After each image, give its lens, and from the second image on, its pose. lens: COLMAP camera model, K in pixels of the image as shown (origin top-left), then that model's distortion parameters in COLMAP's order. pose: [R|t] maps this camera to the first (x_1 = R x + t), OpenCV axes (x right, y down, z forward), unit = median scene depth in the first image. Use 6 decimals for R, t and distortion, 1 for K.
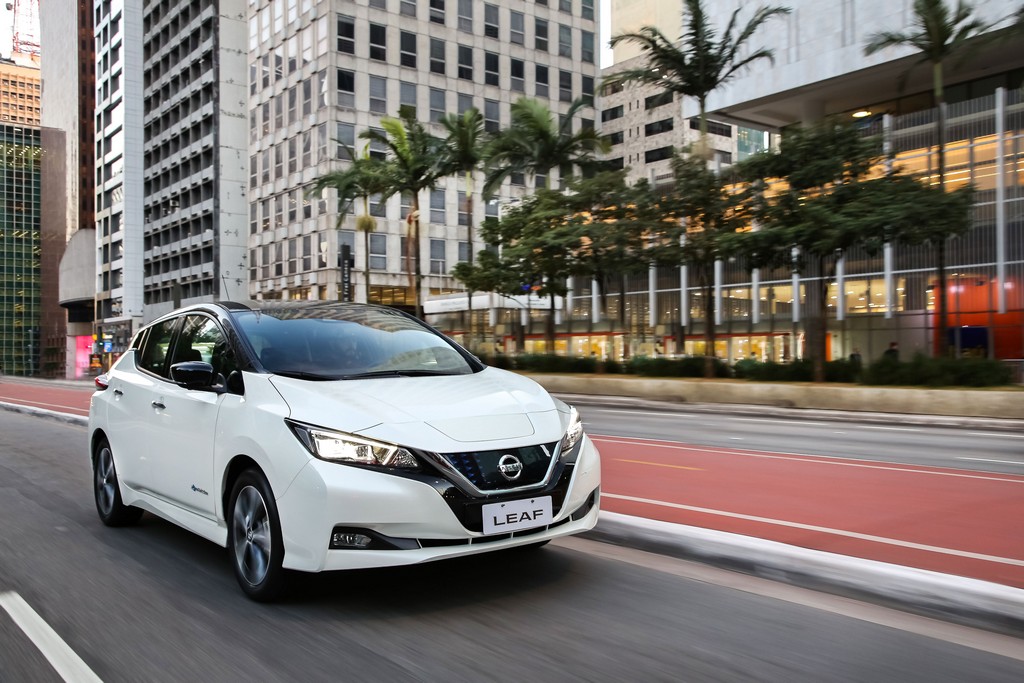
lens RADIAL K [[956.5, 0, 512.0], [0, 956.5, 341.5], [0, 0, 1]] dist [0.063087, -0.012162]
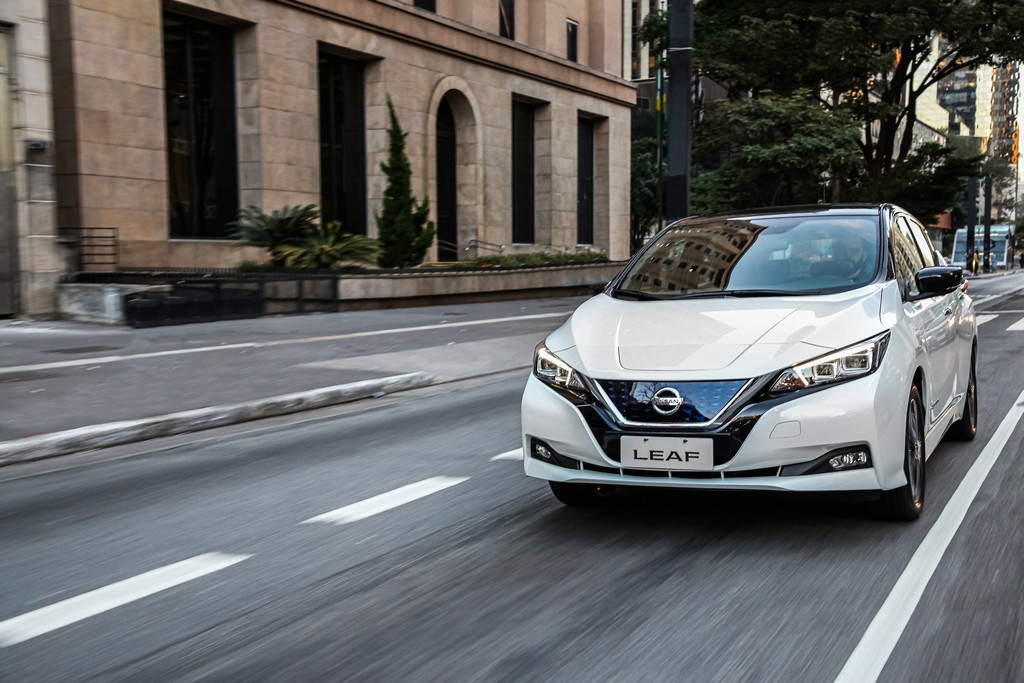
lens RADIAL K [[1264.9, 0, 512.0], [0, 1264.9, 341.5], [0, 0, 1]] dist [0.296961, 0.001017]
pose [[0.487252, 0.055696, -0.871484, 1.005794], [0.022574, 0.996827, 0.076328, -0.023357], [0.872970, -0.056864, 0.484449, 0.284885]]
